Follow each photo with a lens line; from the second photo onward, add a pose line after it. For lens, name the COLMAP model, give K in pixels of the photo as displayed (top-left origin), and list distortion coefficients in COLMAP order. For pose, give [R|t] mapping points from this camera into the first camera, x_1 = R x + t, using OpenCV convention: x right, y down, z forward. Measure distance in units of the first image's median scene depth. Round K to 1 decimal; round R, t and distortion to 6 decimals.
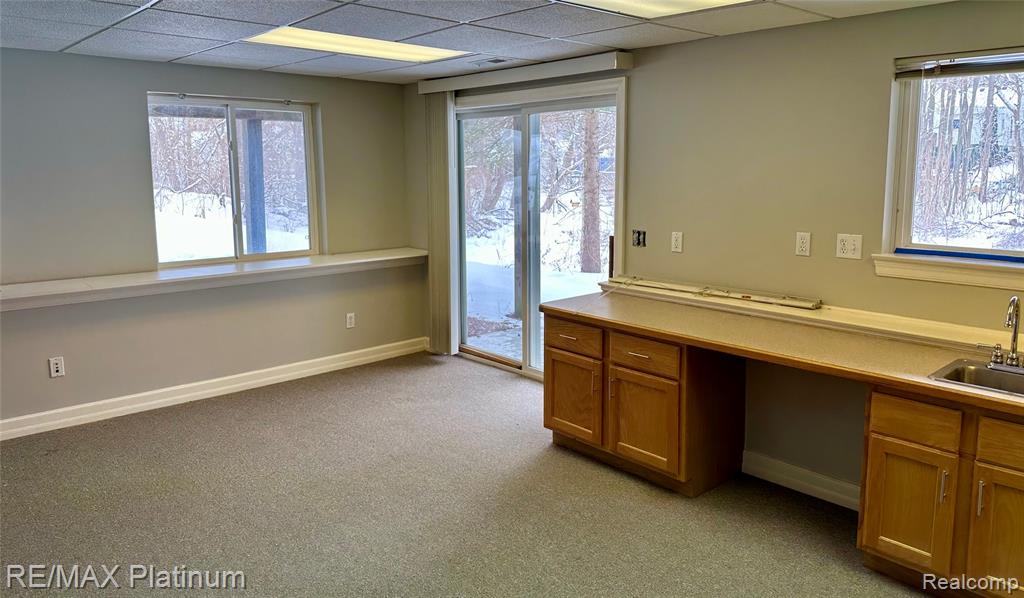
lens RADIAL K [[711.2, 0, 512.4], [0, 711.2, 276.9], [0, 0, 1]] dist [0.001211, -0.000192]
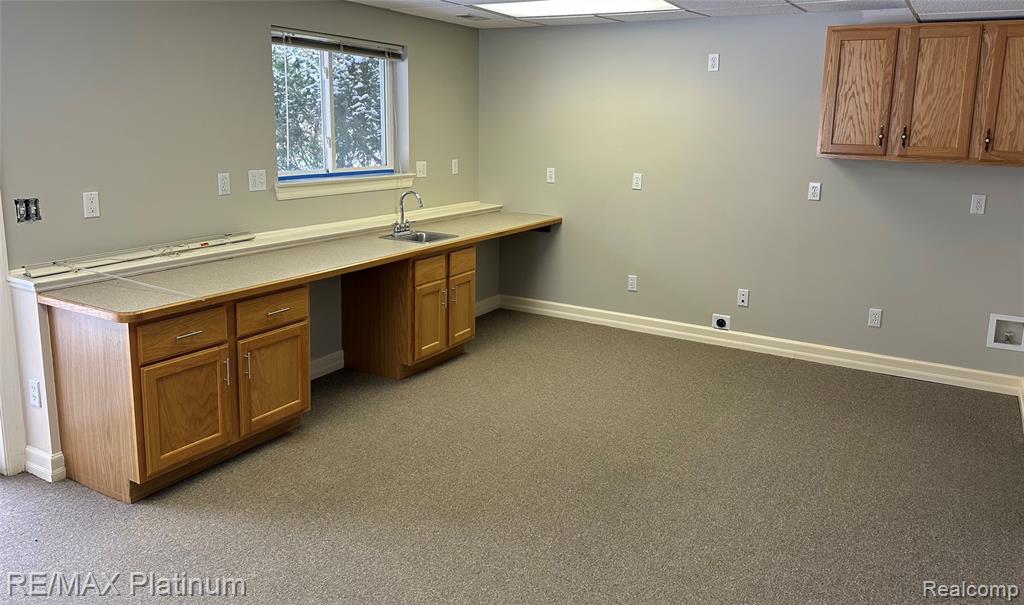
lens RADIAL K [[734.2, 0, 512.0], [0, 734.2, 302.5], [0, 0, 1]] dist [-0.001432, -0.000946]
pose [[-0.307913, -0.236733, 0.921492, -0.804860], [0.121993, 0.950730, 0.285008, -0.141415], [-0.943561, 0.200173, -0.263862, 0.926751]]
